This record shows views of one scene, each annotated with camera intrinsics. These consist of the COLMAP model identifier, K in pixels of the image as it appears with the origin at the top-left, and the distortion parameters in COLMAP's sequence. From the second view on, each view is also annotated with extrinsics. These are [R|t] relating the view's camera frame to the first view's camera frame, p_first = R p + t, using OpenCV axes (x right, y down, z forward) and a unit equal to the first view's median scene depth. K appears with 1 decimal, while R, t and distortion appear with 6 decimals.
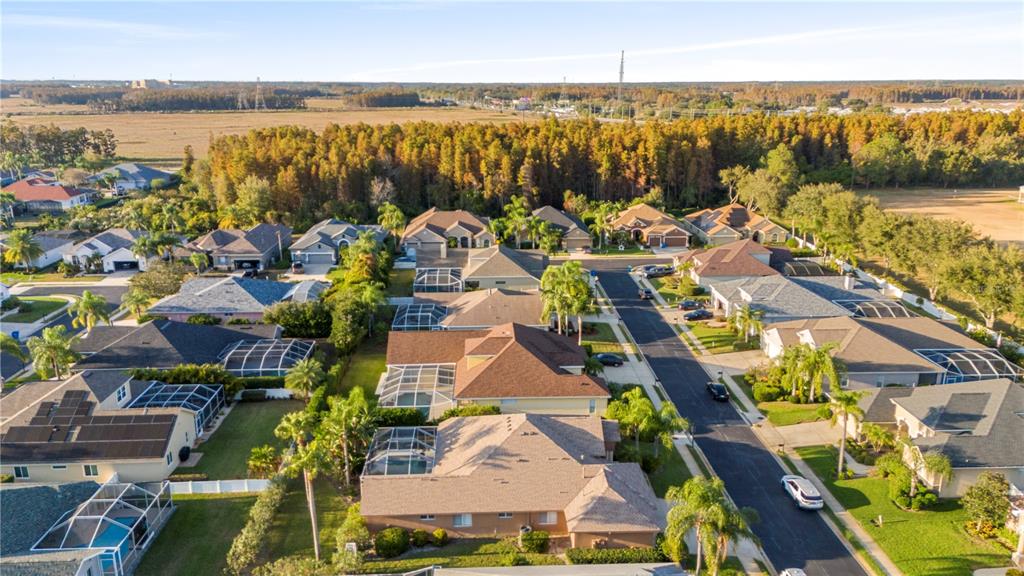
lens RADIAL K [[745.6, 0, 512.0], [0, 745.6, 288.0], [0, 0, 1]] dist [0.096638, -0.089747]
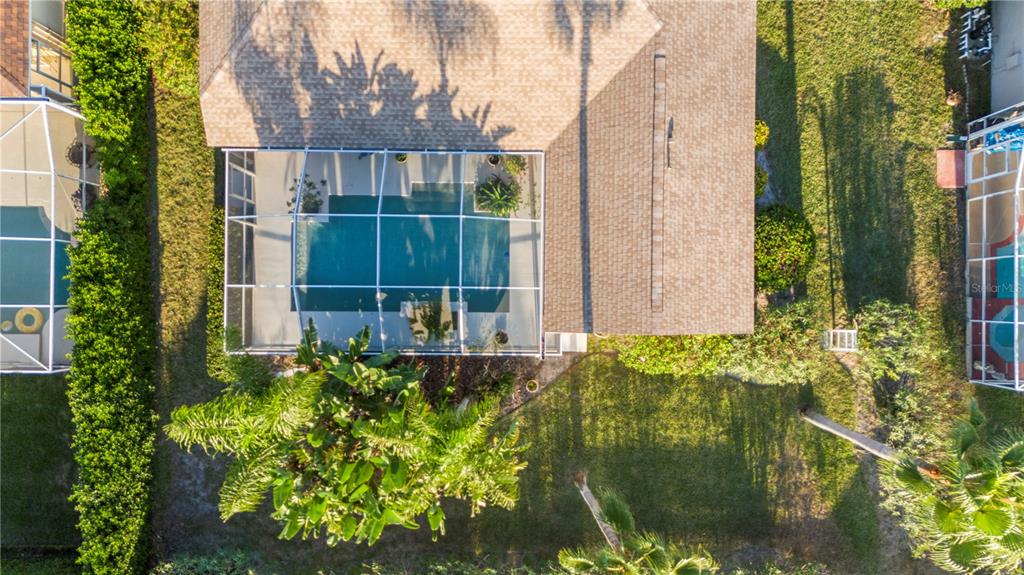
lens RADIAL K [[745.6, 0, 512.0], [0, 745.6, 287.5], [0, 0, 1]] dist [0.096638, -0.089747]
pose [[0.054256, -0.998506, 0.006437, -0.064541], [0.271992, 0.020981, 0.962071, -0.031869], [-0.960769, -0.050447, 0.272724, 0.347770]]
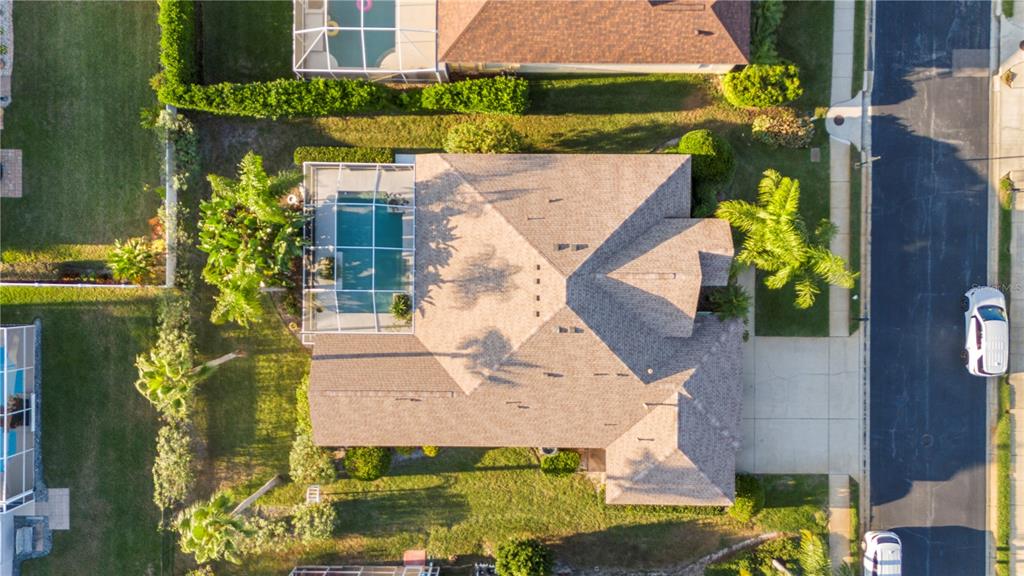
lens RADIAL K [[745.6, 0, 512.0], [0, 745.6, 288.0], [0, 0, 1]] dist [0.096638, -0.089747]
pose [[0.998513, 0.054383, -0.003737, -0.007953], [-0.010784, 0.264261, 0.964391, -0.143320], [0.053434, -0.962917, 0.264455, 0.331014]]
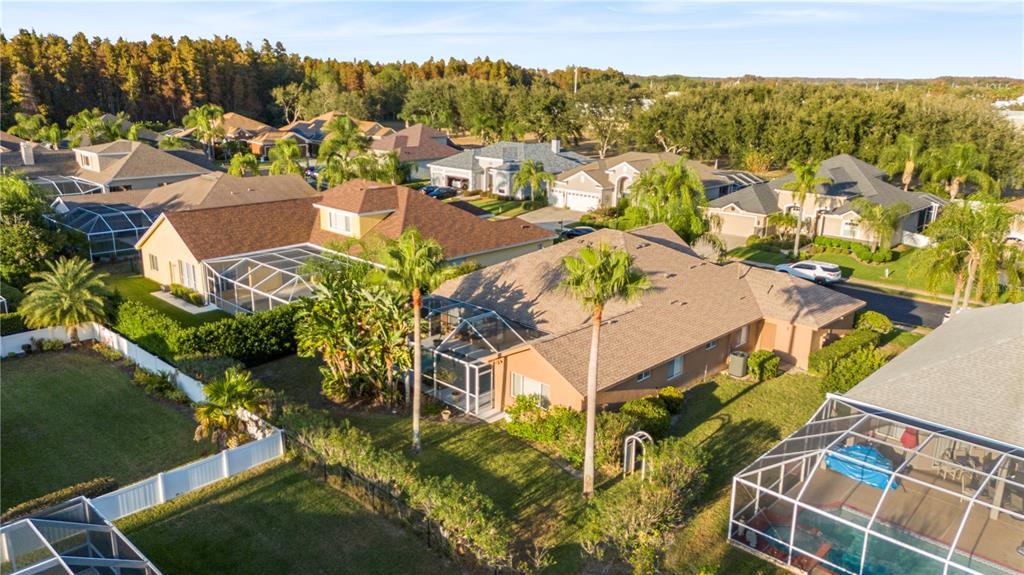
lens RADIAL K [[745.6, 0, 512.0], [0, 745.6, 287.5], [0, 0, 1]] dist [0.096638, -0.089747]
pose [[0.723487, -0.175340, 0.667699, -0.198475], [0.163038, 0.983244, 0.081543, 0.059464], [-0.670809, 0.049865, 0.739952, 0.218846]]
